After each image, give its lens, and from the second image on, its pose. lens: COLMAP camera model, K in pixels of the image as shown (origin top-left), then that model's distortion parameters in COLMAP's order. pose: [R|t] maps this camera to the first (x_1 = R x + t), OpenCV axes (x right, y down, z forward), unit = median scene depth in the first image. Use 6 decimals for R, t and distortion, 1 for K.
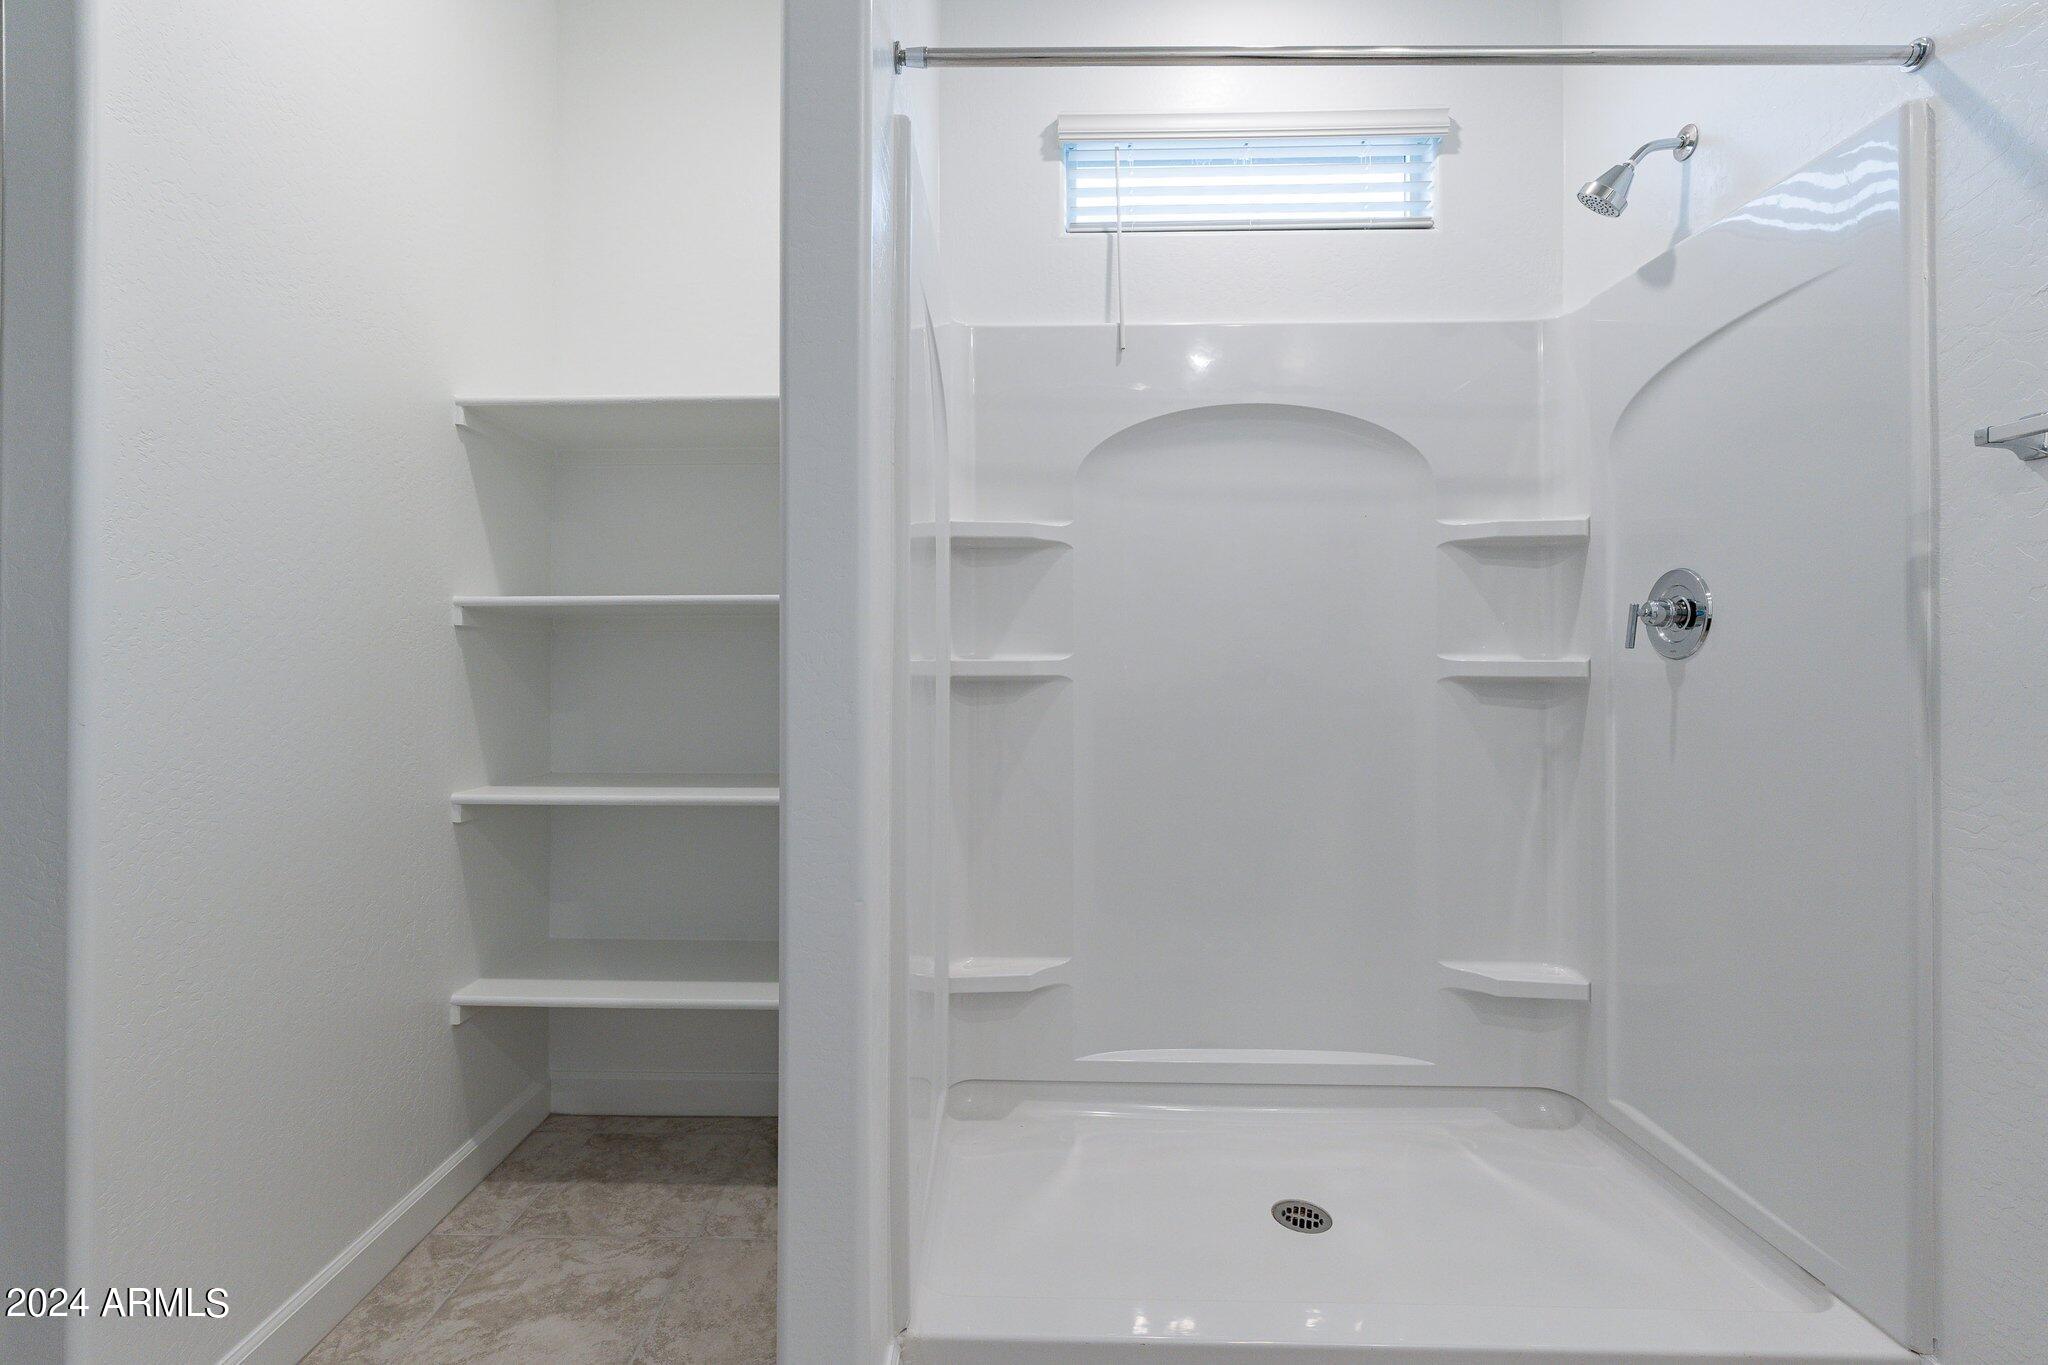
lens RADIAL K [[895.0, 0, 1013.8], [0, 895.0, 668.0], [0, 0, 1]] dist [-0.004118, 0.000166]
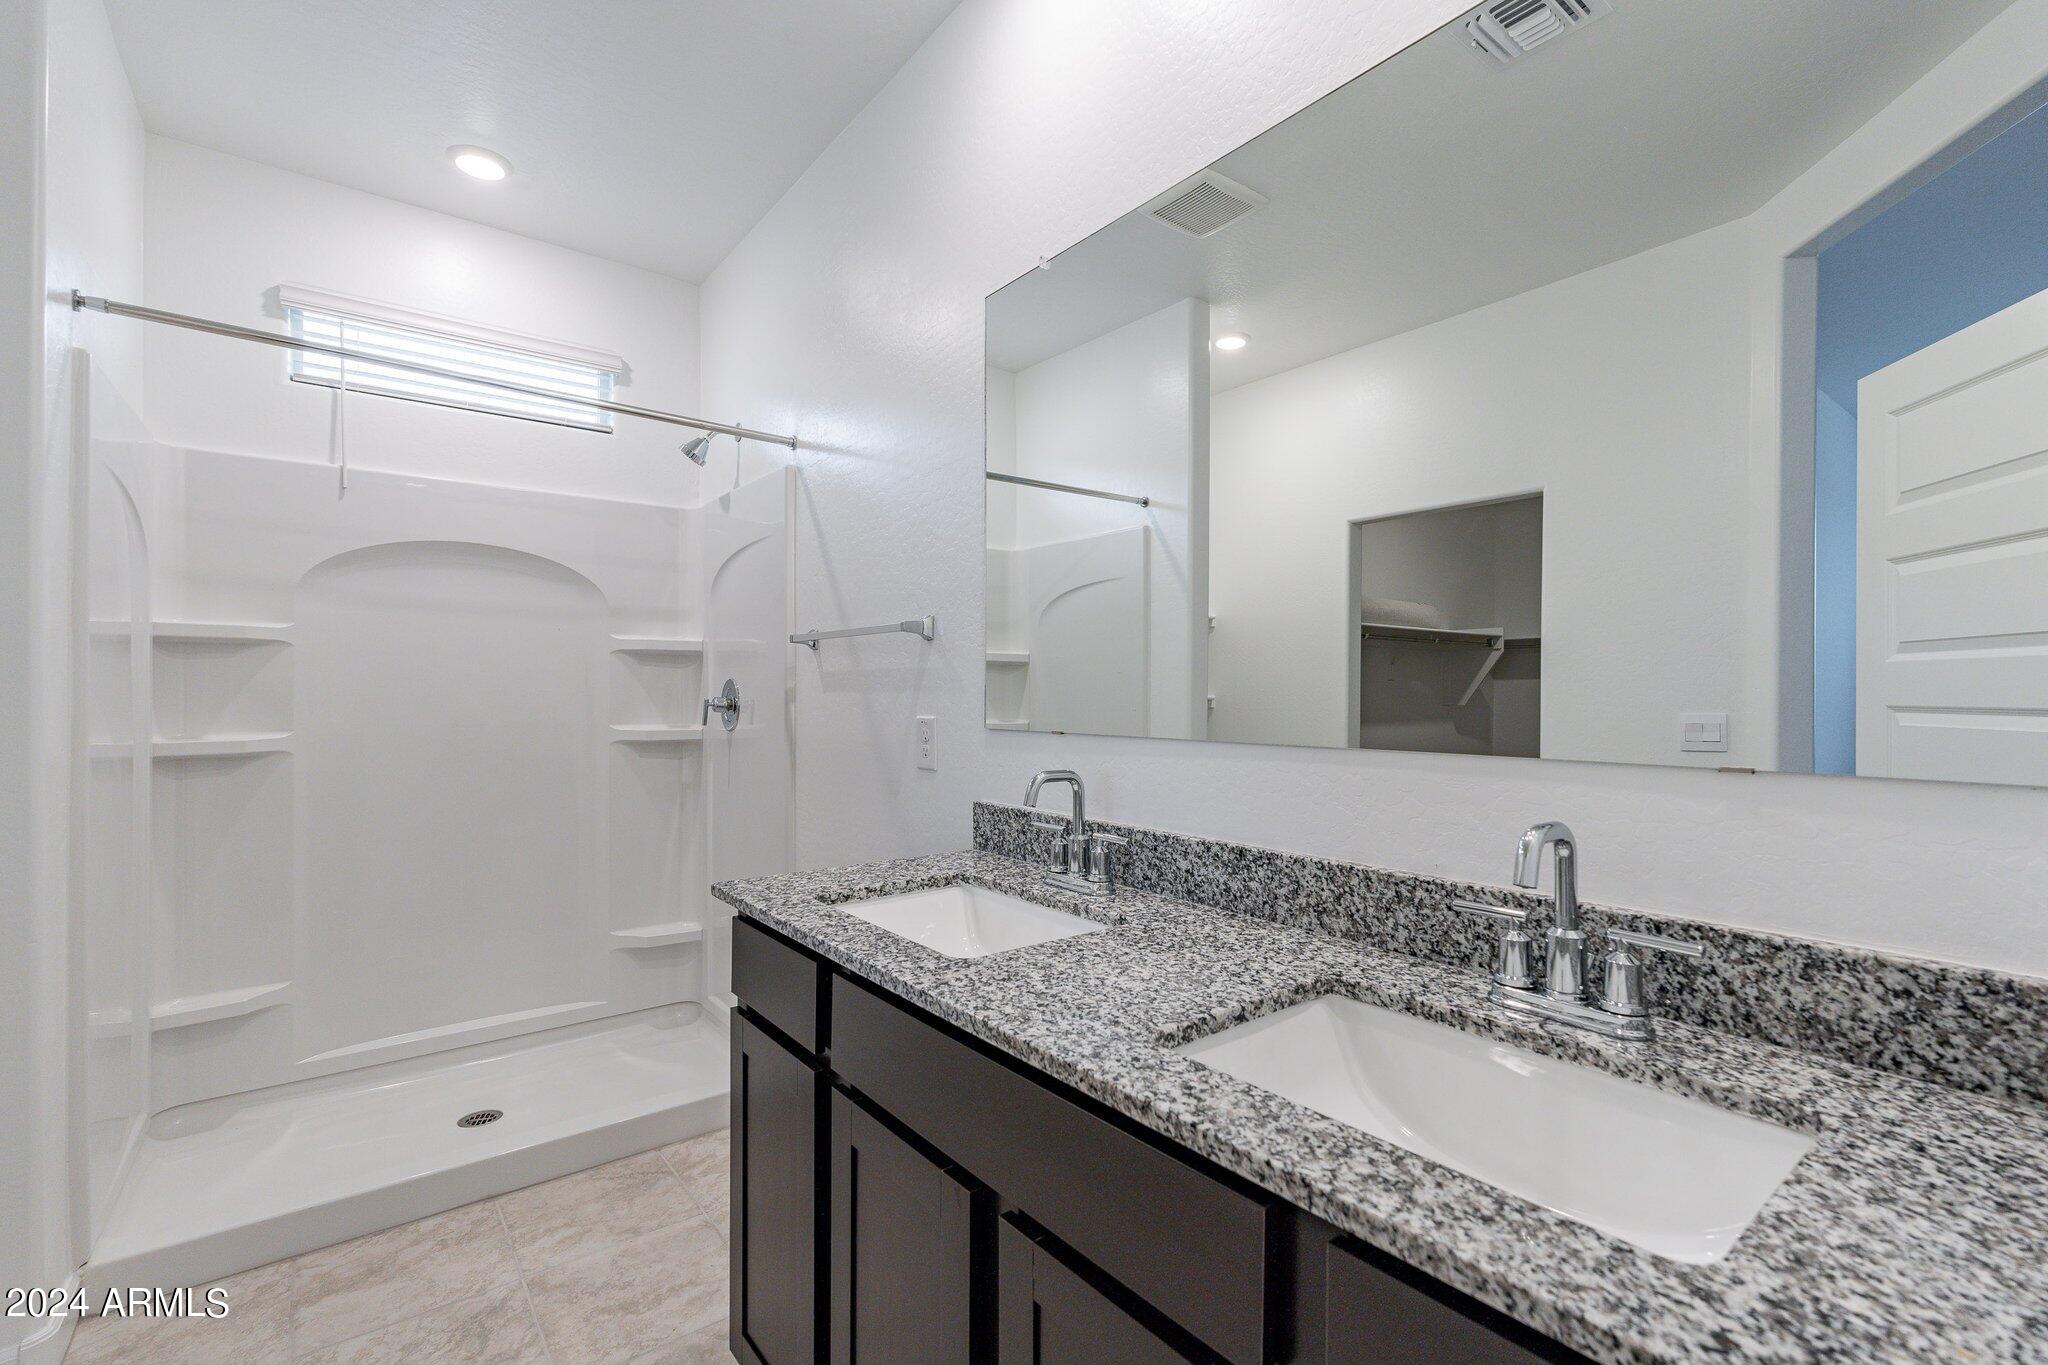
lens RADIAL K [[895.0, 0, 1043.8], [0, 895.0, 686.2], [0, 0, 1]] dist [-0.004118, 0.000166]
pose [[0.781777, -0.001114, 0.623557, 0.111437], [0.003165, 0.999993, -0.002181, -0.075476], [-0.623550, 0.003678, 0.781775, -0.611161]]
